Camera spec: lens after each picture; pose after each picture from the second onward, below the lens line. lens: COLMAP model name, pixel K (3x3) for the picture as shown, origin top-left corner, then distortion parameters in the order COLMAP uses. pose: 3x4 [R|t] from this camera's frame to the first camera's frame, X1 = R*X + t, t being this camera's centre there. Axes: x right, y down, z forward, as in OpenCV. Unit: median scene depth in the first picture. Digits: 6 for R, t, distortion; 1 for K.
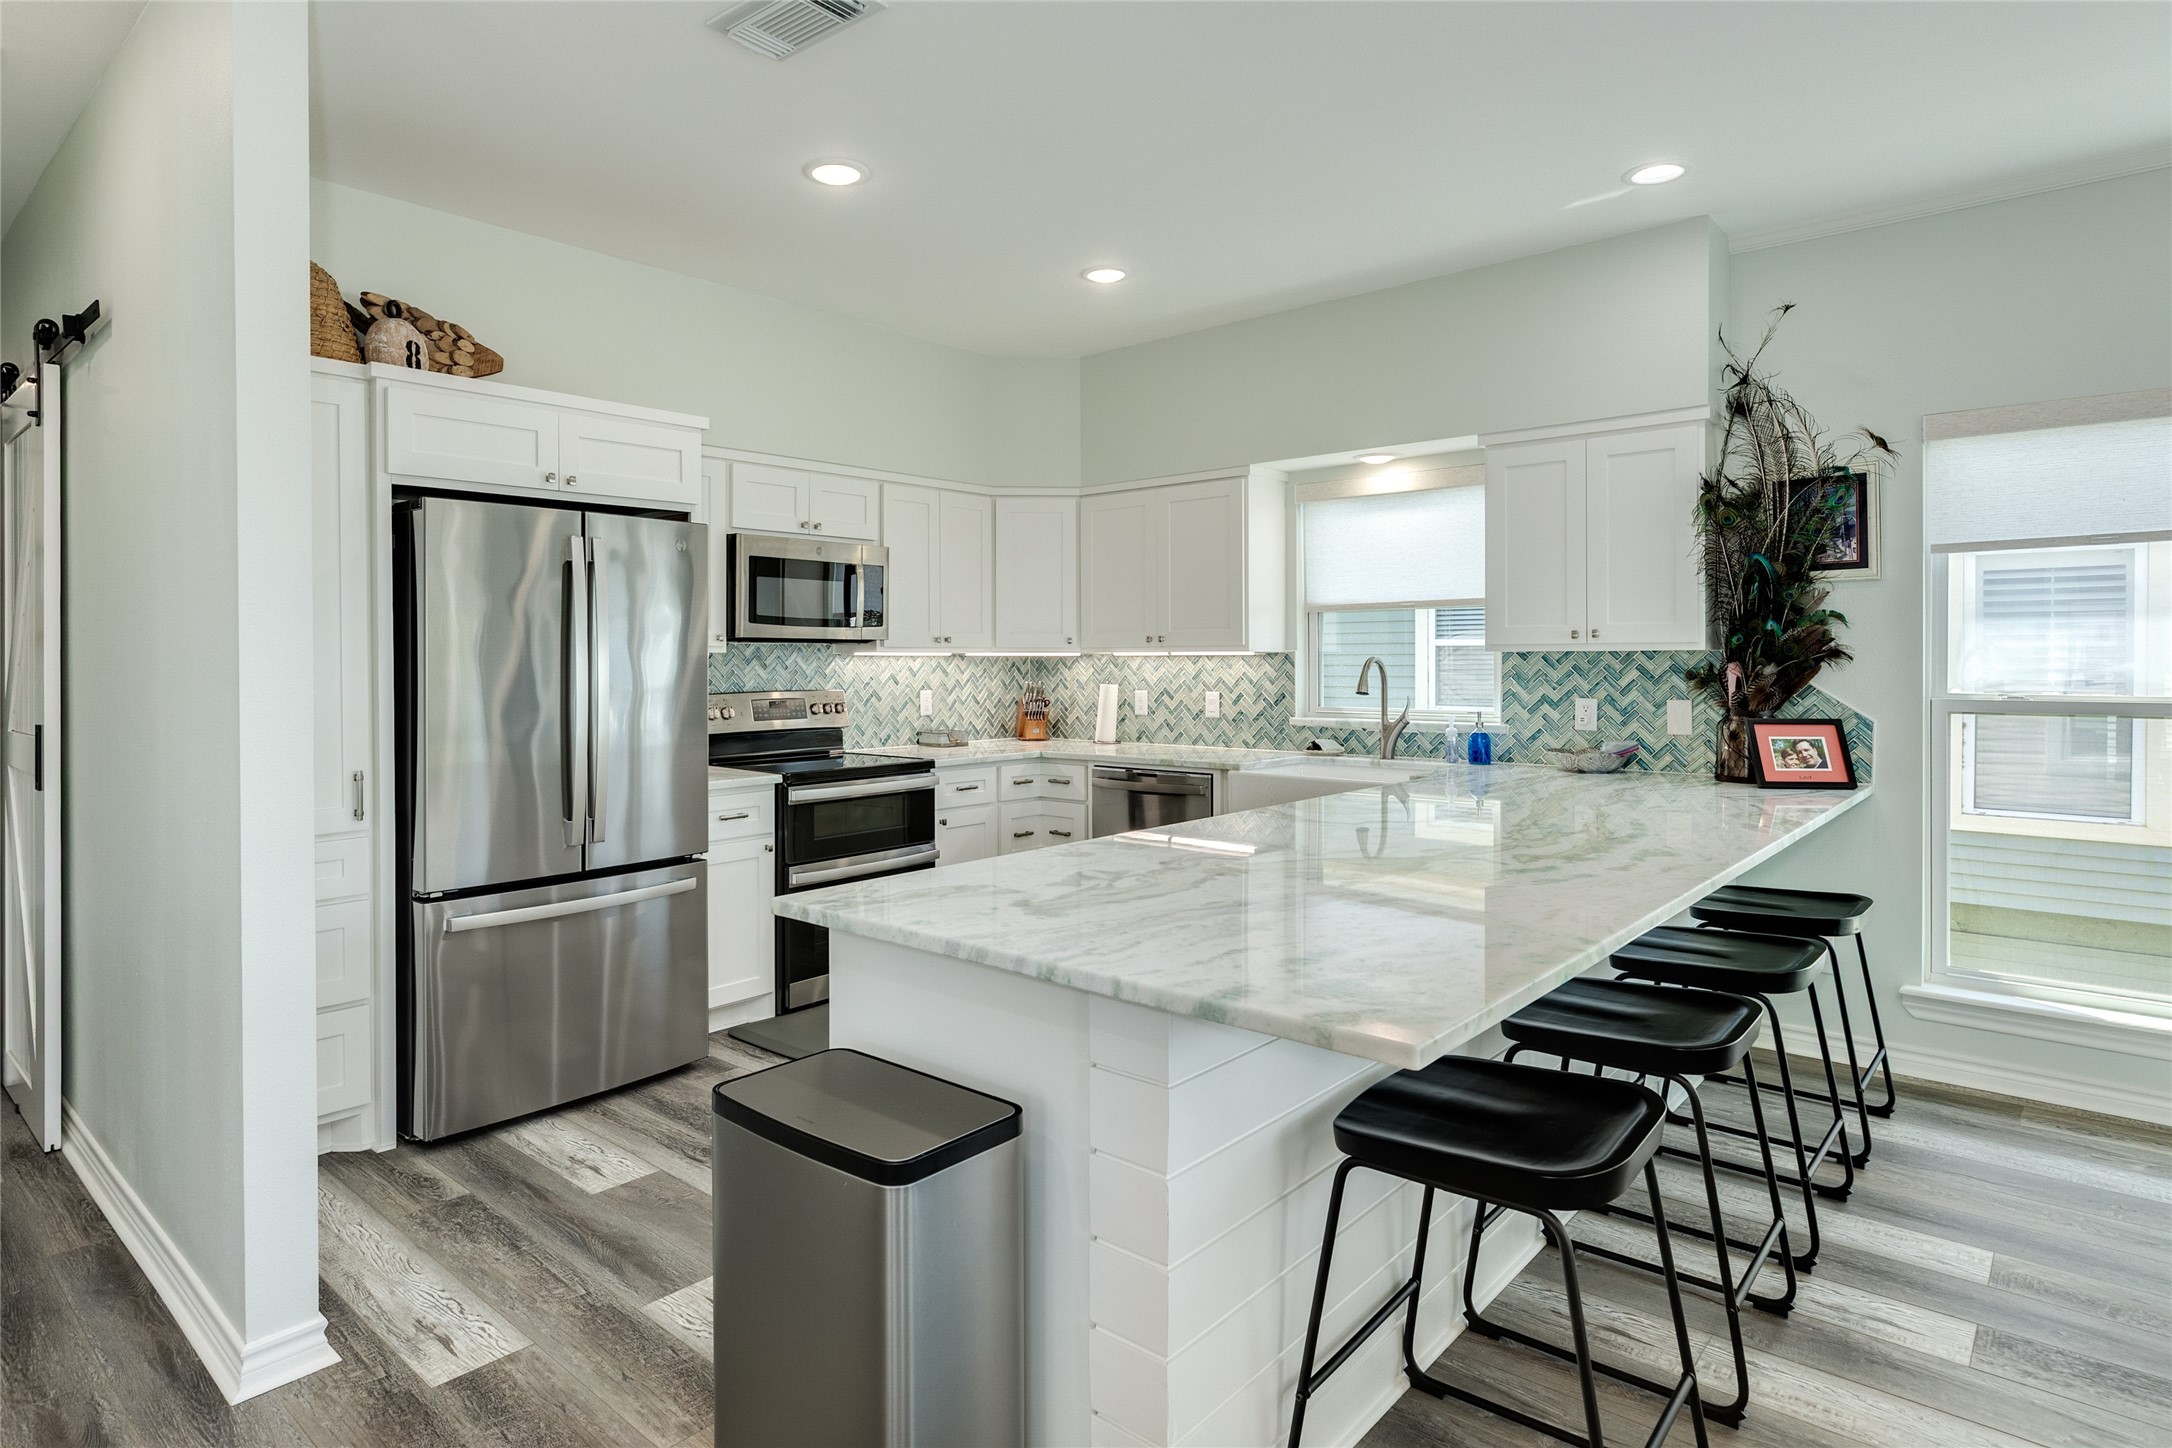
lens RADIAL K [[1188.2, 0, 1003.2], [0, 1188.2, 662.8], [0, 0, 1]] dist [0.003032, 0.000004]
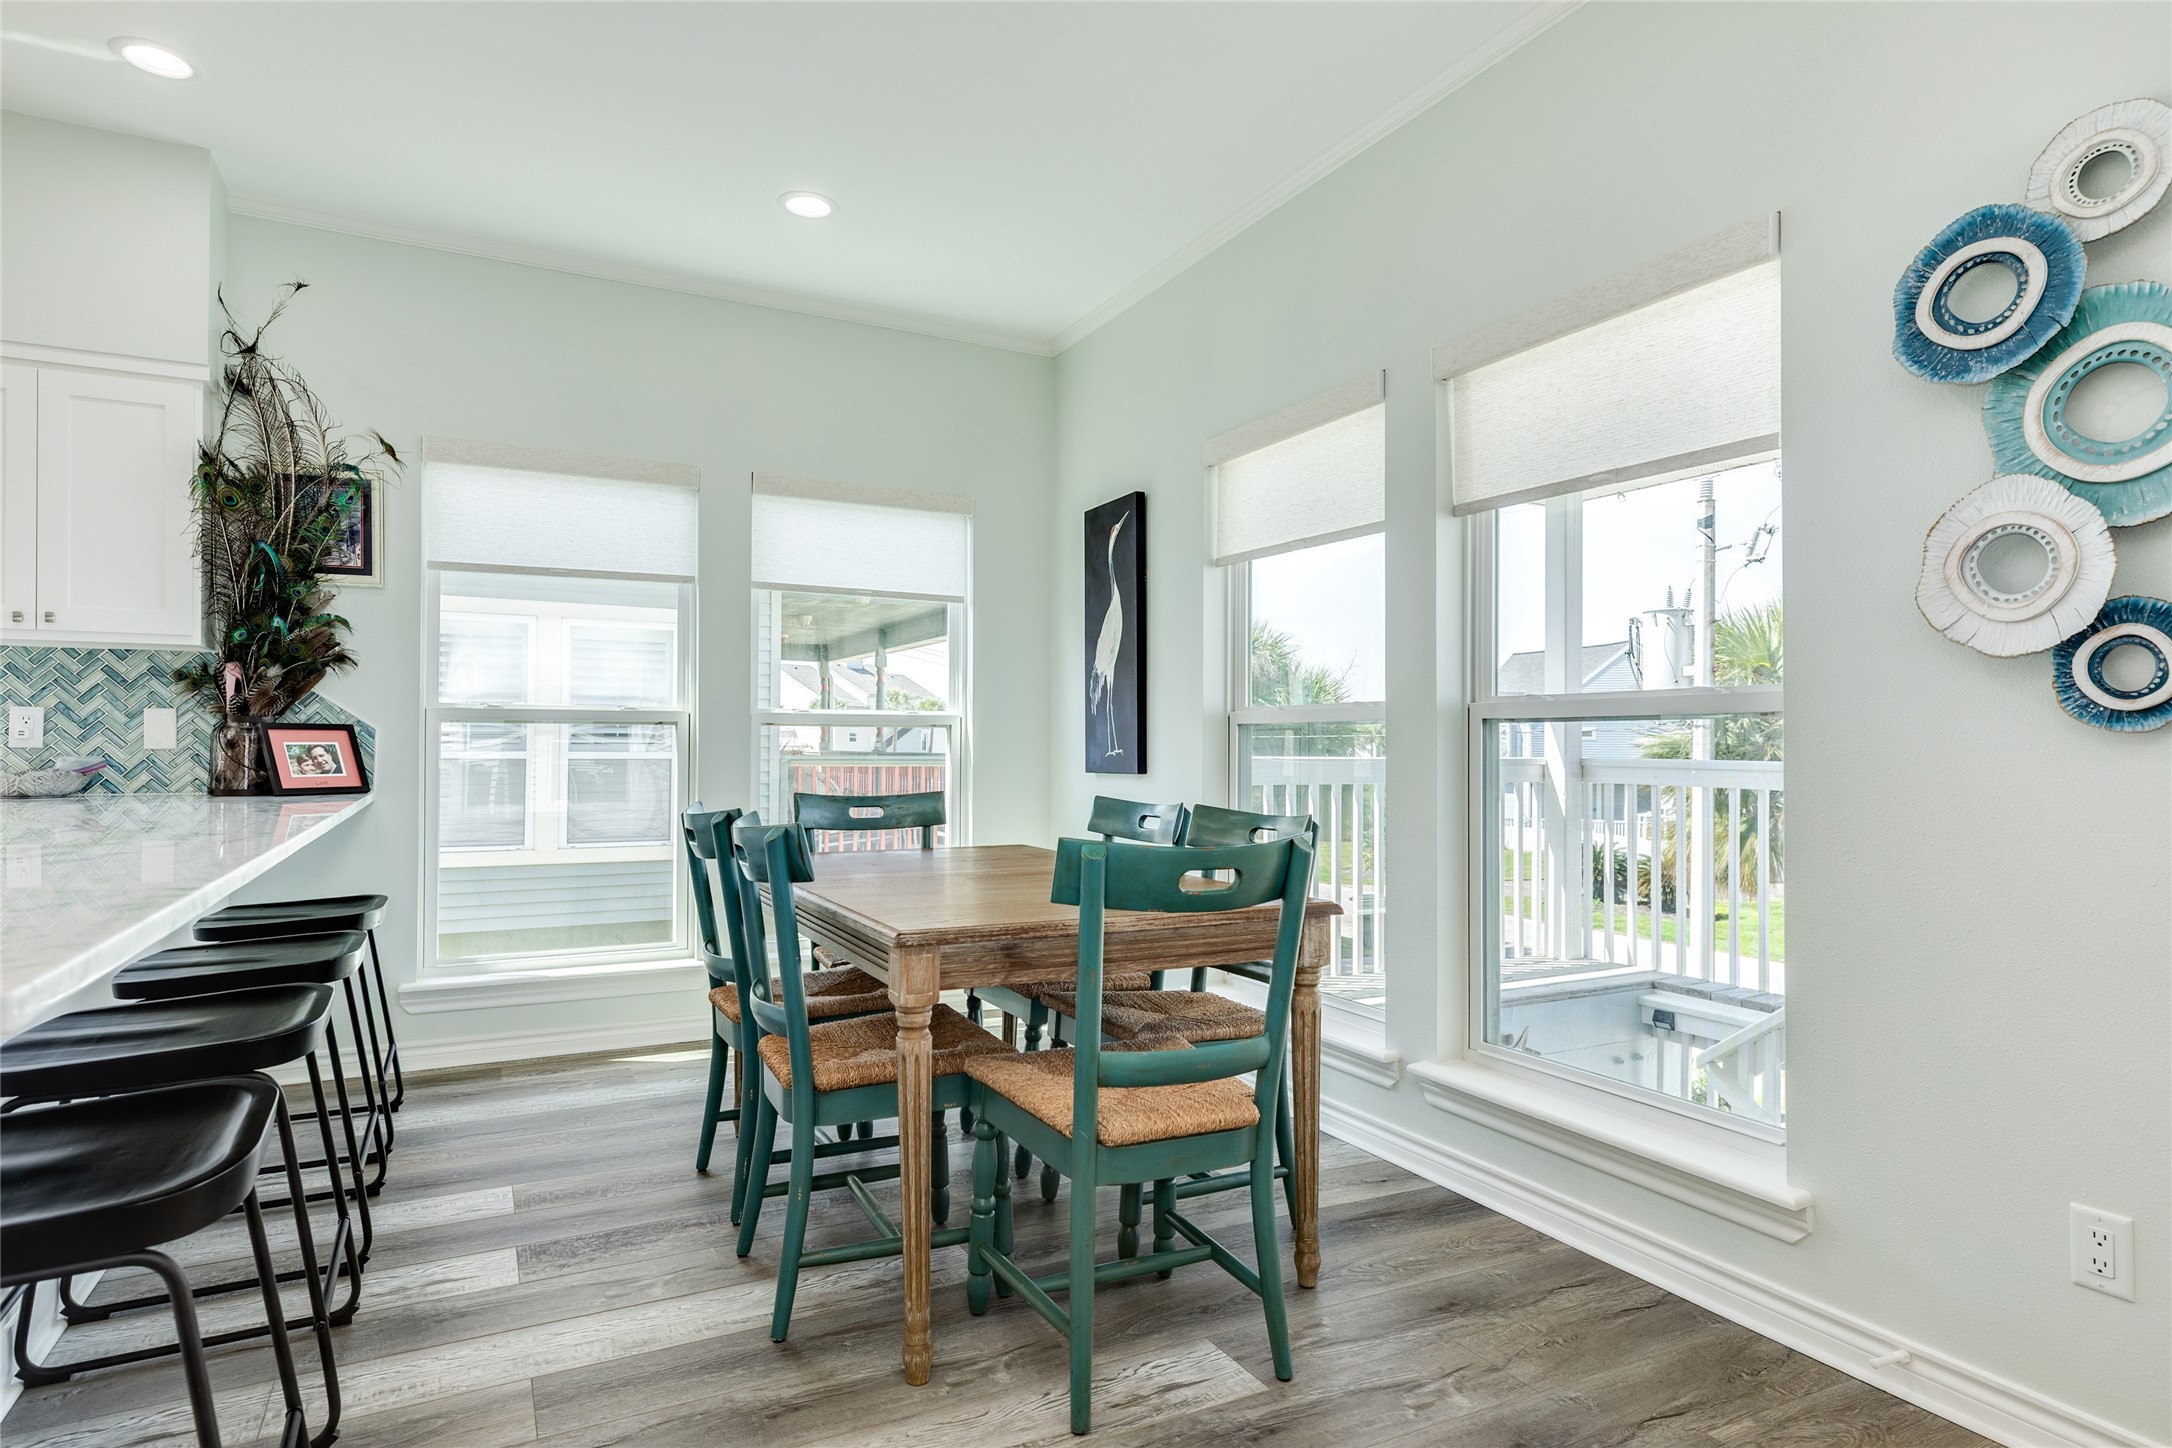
lens RADIAL K [[1188.2, 0, 1085.7], [0, 1188.2, 730.2], [0, 0, 1]] dist [0.003032, 0.000004]
pose [[0.336165, 0.016376, 0.941661, -0.012378], [0.000103, 0.999848, -0.017424, 0.065965], [-0.941803, 0.005954, 0.336113, 0.094225]]
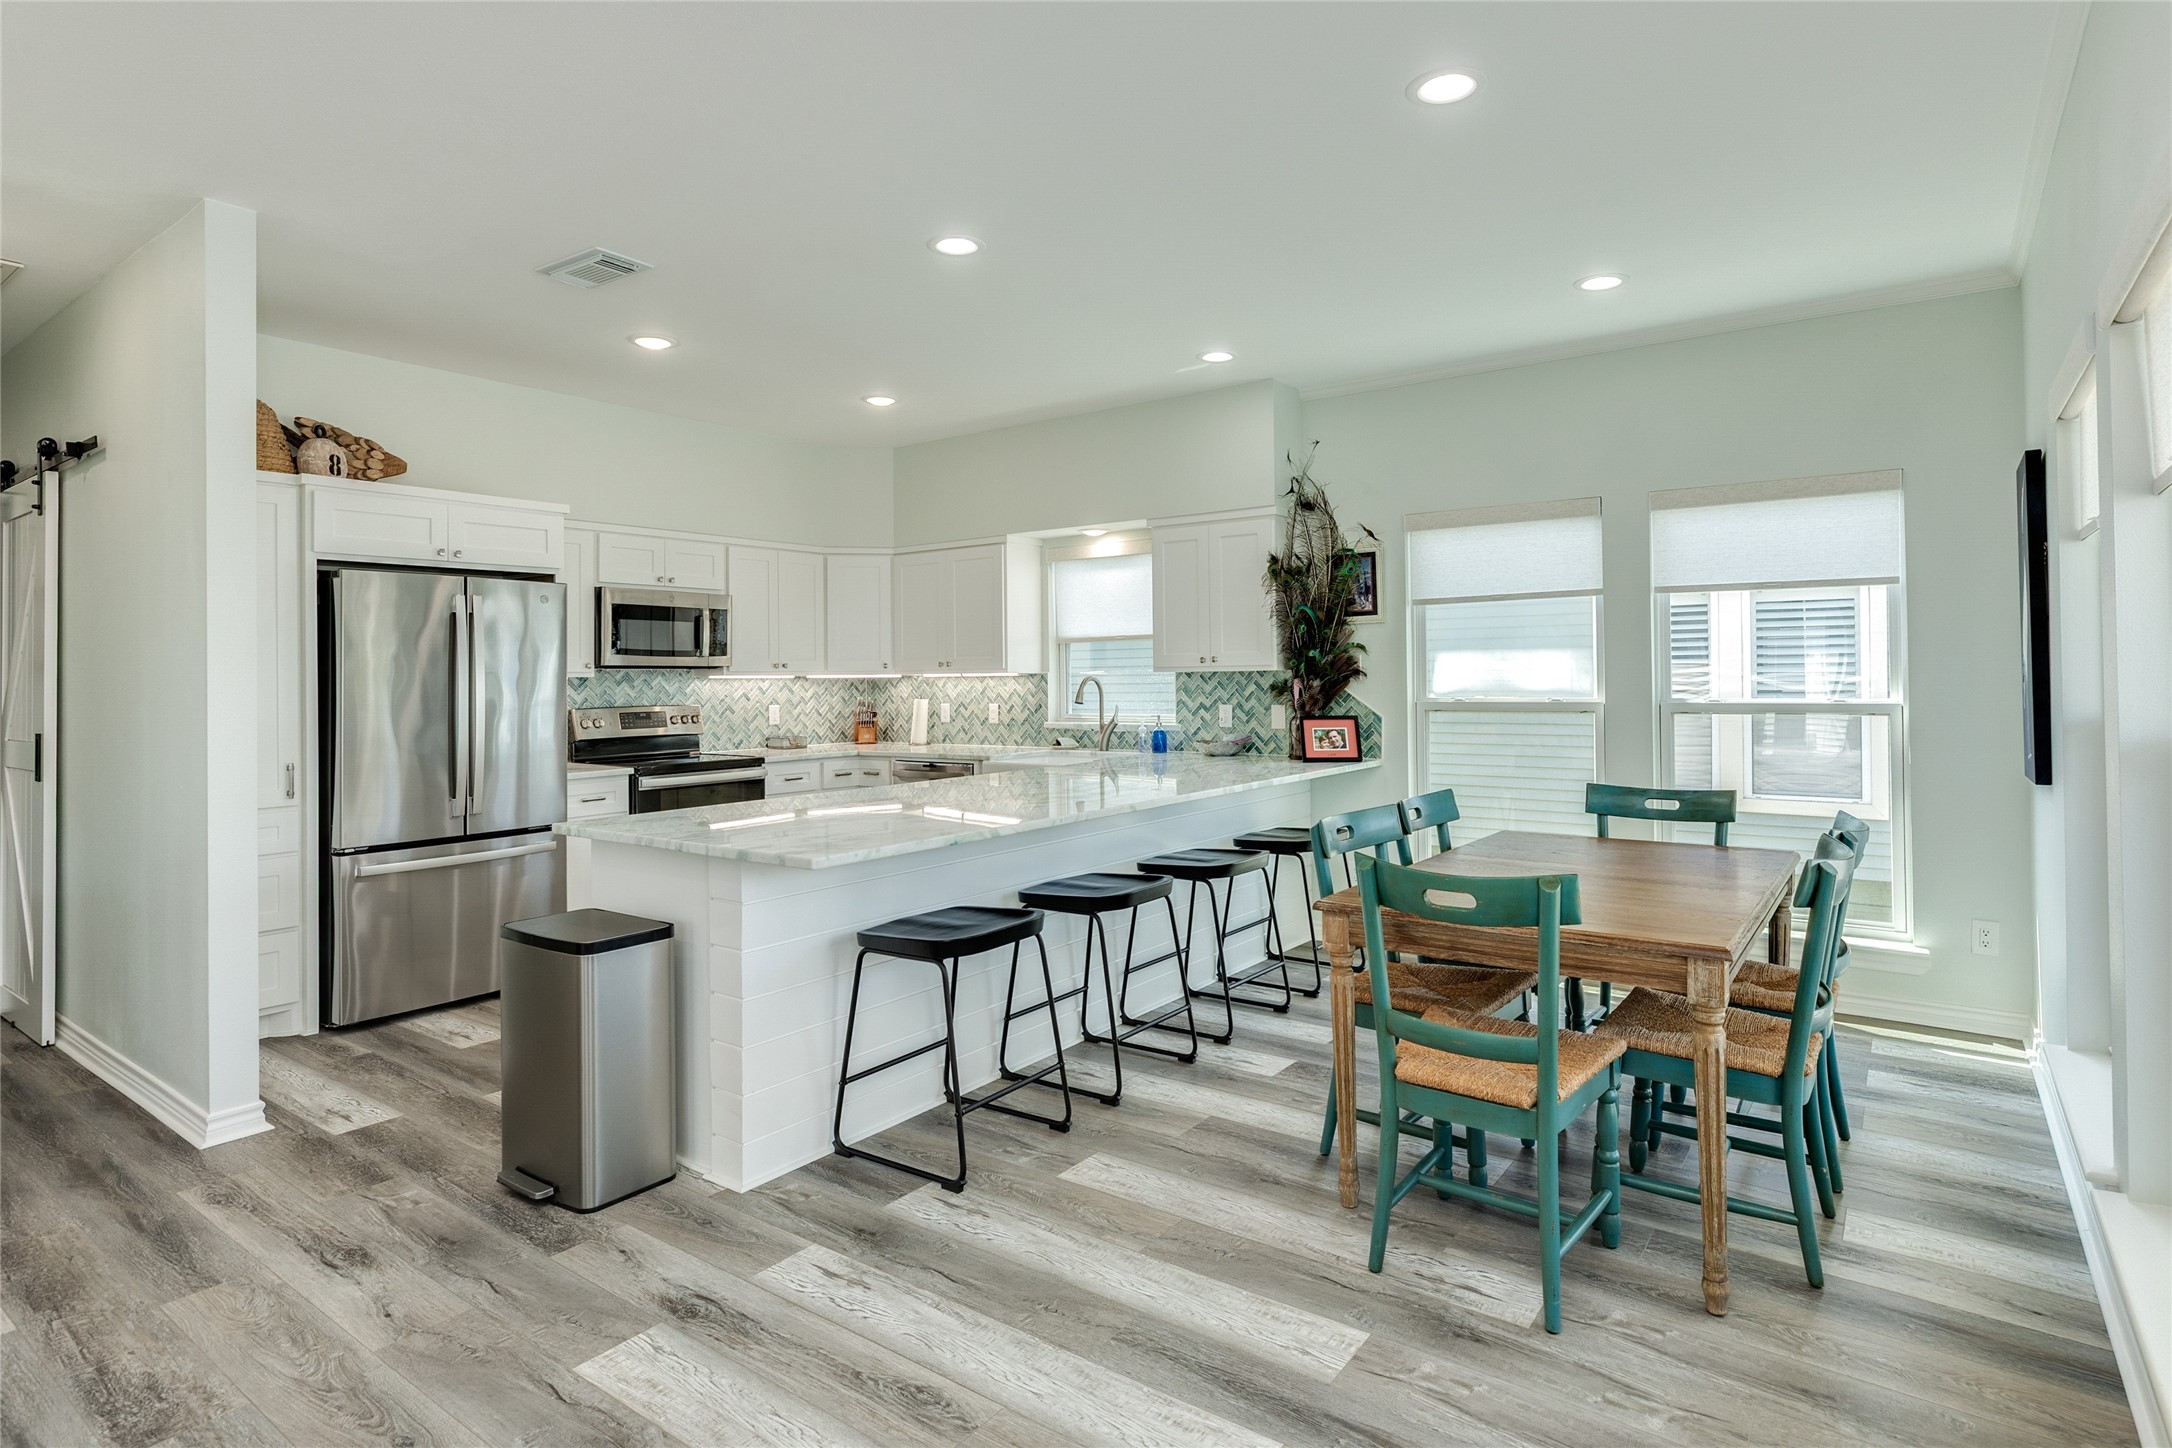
lens RADIAL K [[1127.0, 0, 1105.5], [0, 1127.0, 663.6], [0, 0, 1]] dist [-0.002807, 0.001541]
pose [[0.992577, -0.005959, 0.121473, 0.205965], [0.008078, 0.999824, -0.016953, 0.002935], [-0.121351, 0.017808, 0.992450, -0.358047]]
